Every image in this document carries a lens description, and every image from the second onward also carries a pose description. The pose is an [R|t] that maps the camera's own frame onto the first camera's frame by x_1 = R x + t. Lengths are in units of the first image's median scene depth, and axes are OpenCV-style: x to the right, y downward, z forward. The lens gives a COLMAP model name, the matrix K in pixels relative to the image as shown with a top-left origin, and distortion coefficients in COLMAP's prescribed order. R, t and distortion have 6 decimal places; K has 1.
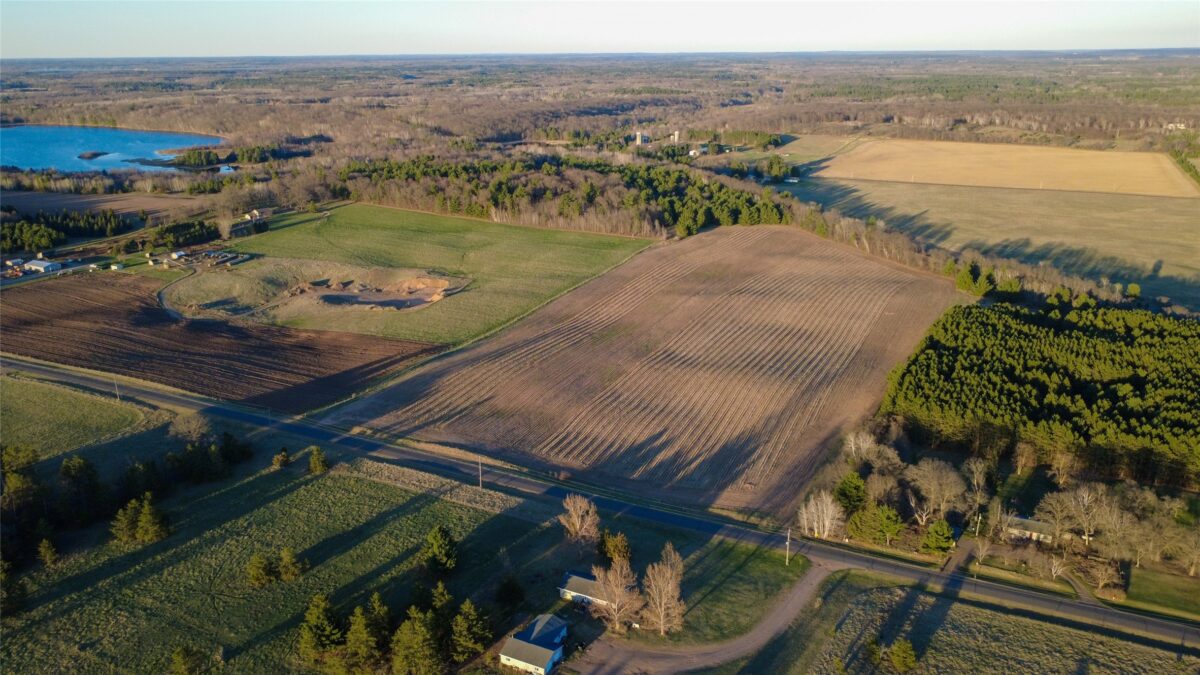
lens RADIAL K [[871.1, 0, 599.1], [0, 871.1, 339.2], [0, 0, 1]] dist [0.002205, -0.000567]
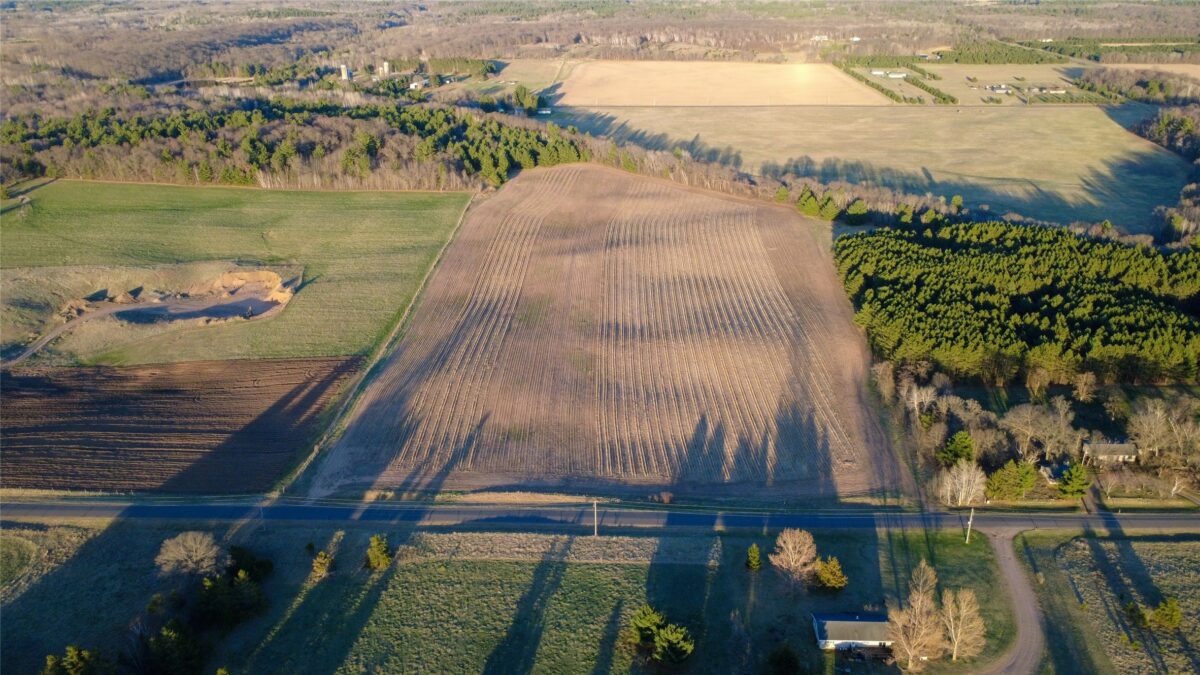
lens RADIAL K [[871.1, 0, 600.3], [0, 871.1, 335.5], [0, 0, 1]] dist [0.002205, -0.000567]
pose [[0.910567, -0.162759, 0.379970, -0.284835], [0.130322, 0.985376, 0.109777, -0.076350], [-0.392280, -0.050441, 0.918462, 0.157852]]
